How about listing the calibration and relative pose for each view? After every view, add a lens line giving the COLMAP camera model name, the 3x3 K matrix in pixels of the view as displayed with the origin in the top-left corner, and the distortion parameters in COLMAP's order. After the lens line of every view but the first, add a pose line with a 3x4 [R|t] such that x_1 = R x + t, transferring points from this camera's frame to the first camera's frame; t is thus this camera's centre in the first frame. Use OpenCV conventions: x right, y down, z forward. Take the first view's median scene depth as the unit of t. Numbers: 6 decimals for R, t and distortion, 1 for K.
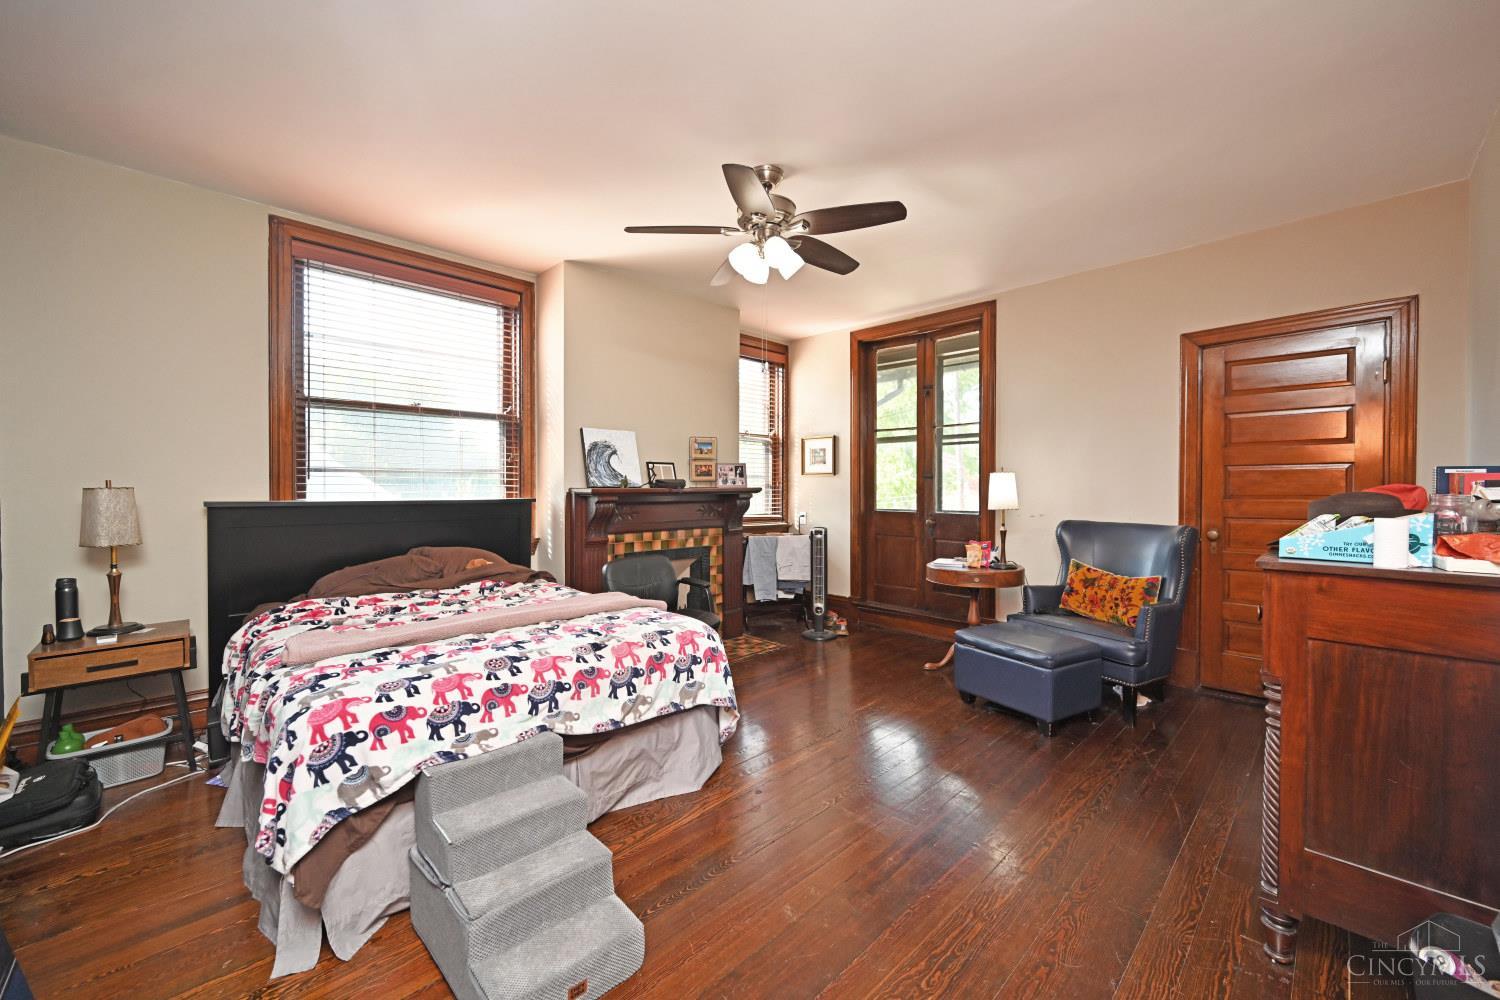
lens RADIAL K [[592.5, 0, 756.2], [0, 592.5, 494.7], [0, 0, 1]] dist [0.003021, 0.000233]
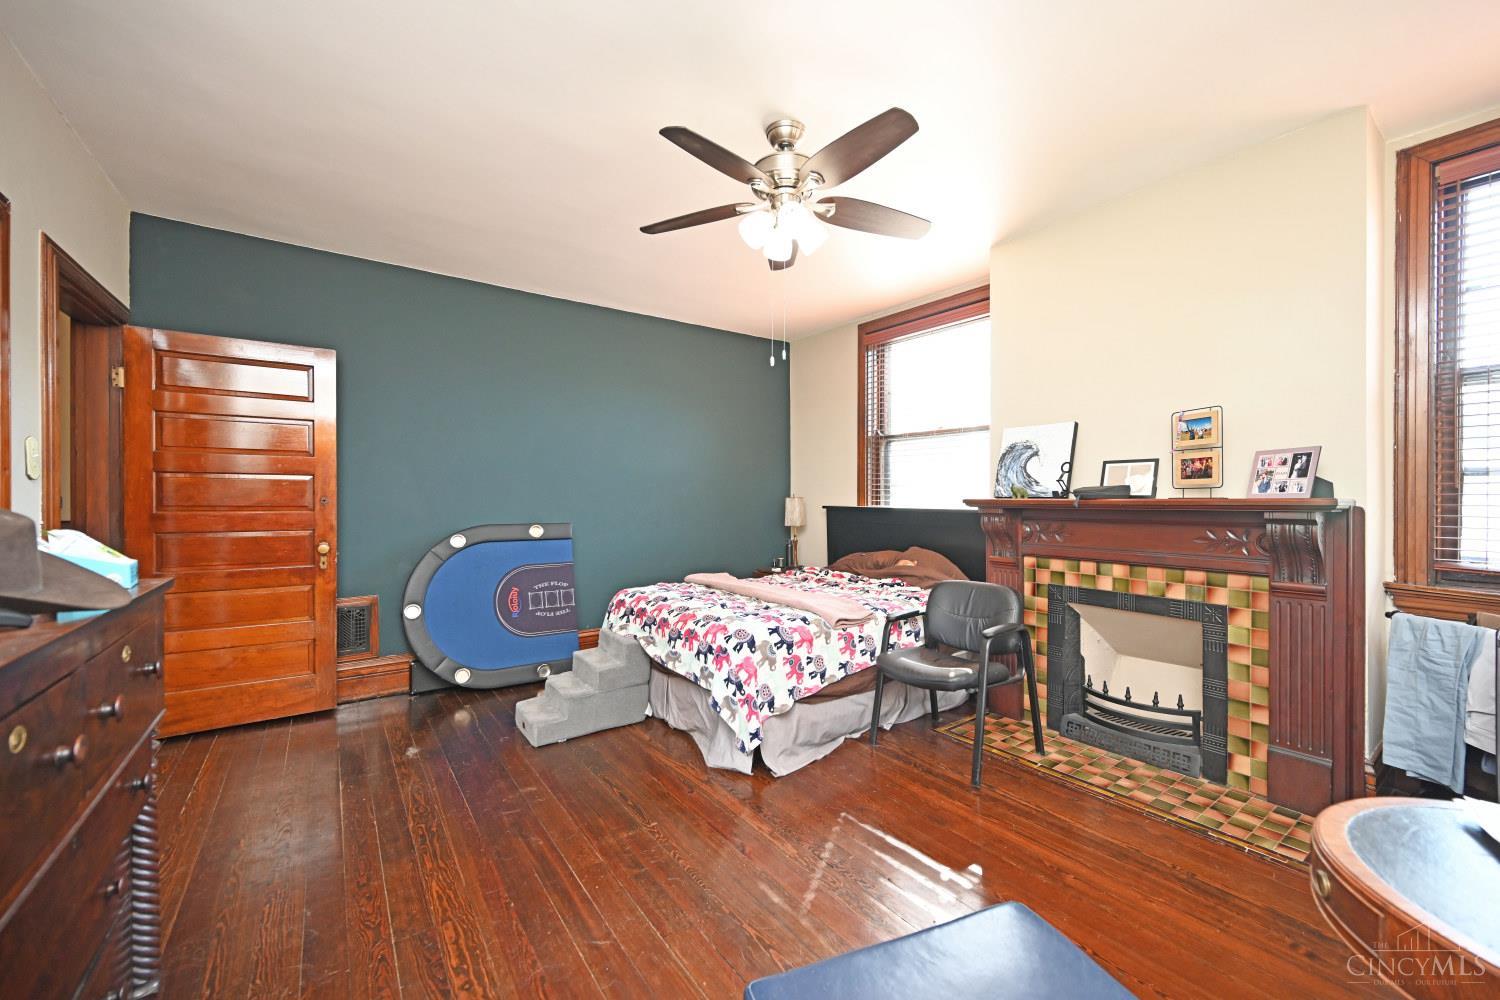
lens RADIAL K [[592.5, 0, 756.7], [0, 592.5, 497.2], [0, 0, 1]] dist [0.003021, 0.000233]
pose [[-0.152848, 0.000020, -0.988250, 0.574907], [-0.014337, 0.999895, 0.002237, -0.009284], [0.988146, 0.014510, -0.152832, 0.720504]]
